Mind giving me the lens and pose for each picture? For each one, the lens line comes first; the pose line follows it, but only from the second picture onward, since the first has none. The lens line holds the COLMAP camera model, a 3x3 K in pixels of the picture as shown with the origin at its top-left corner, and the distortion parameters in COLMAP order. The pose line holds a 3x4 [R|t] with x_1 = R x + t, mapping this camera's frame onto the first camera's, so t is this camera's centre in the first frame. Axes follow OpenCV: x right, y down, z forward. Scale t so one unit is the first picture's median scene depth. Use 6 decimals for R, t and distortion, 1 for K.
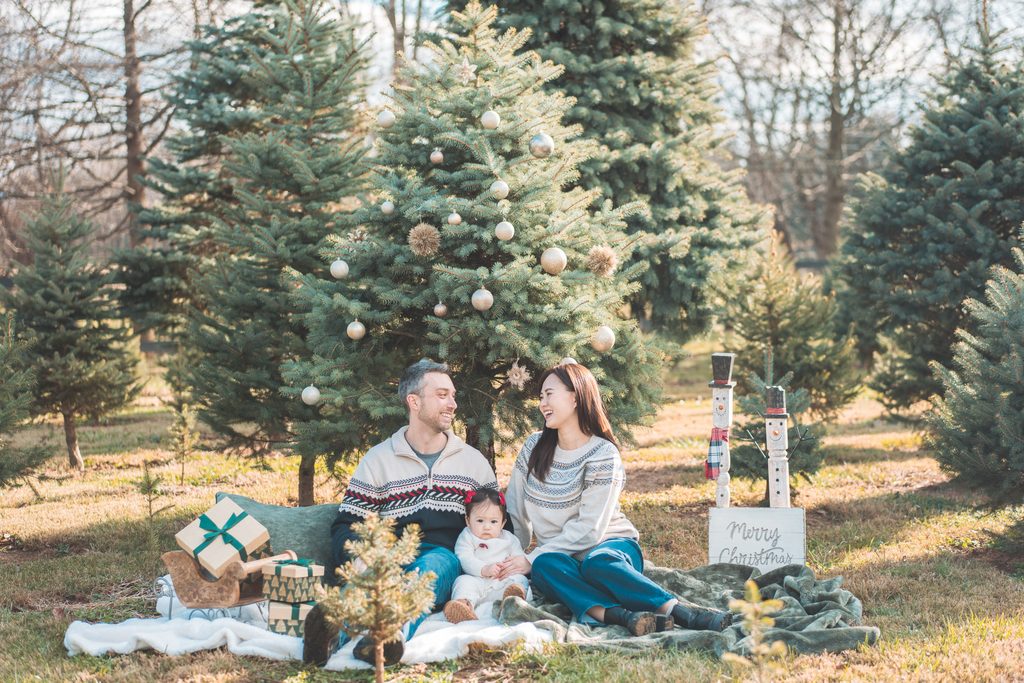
lens RADIAL K [[1661.6, 0, 529.2], [0, 1661.6, 372.2], [0, 0, 1]] dist [-0.019353, -0.119874]
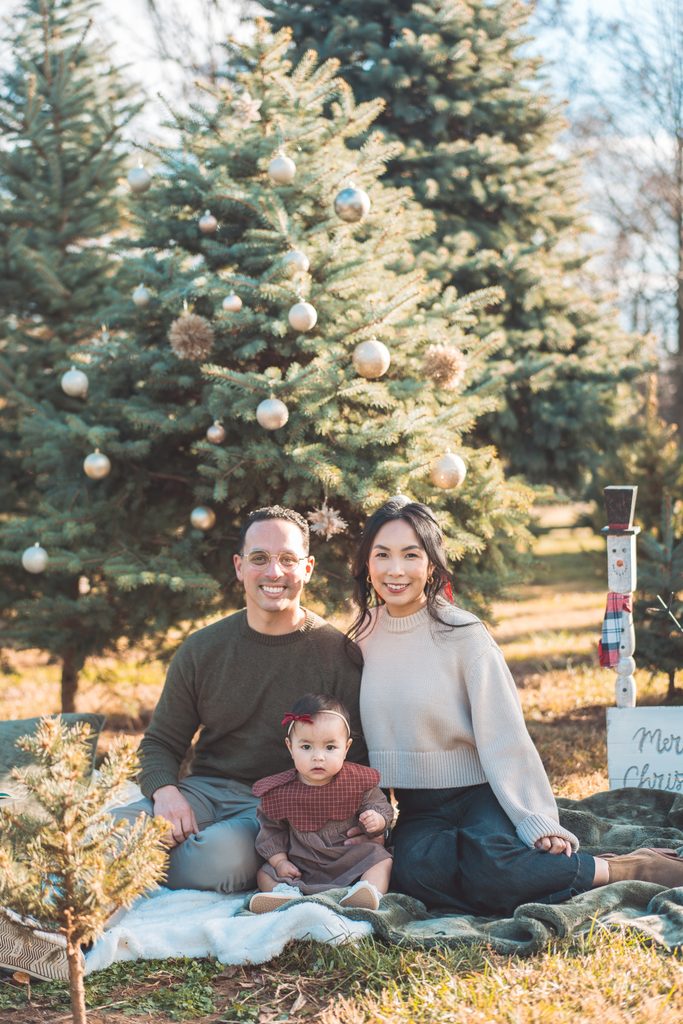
lens RADIAL K [[1606.5, 0, 341.5], [0, 1606.5, 512.0], [0, 0, 1]] dist [0.035866, -0.558495]
pose [[0.999491, -0.024163, -0.020853, 0.012770], [0.023019, 0.998304, -0.053463, 0.032008], [0.022110, 0.052956, 0.998352, 0.309577]]
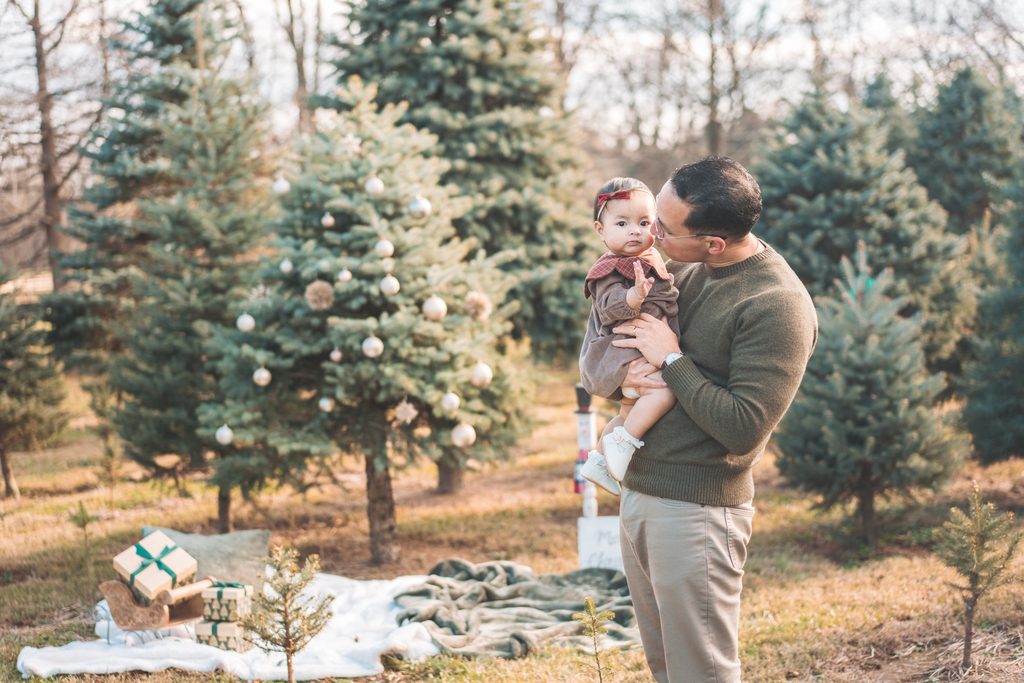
lens RADIAL K [[1606.5, 0, 512.0], [0, 1606.5, 341.5], [0, 0, 1]] dist [0.035866, -0.558495]
pose [[0.998164, -0.040819, 0.044746, 0.017334], [0.041425, 0.999061, -0.012686, -0.027507], [-0.044186, 0.014517, 0.998918, -0.103429]]
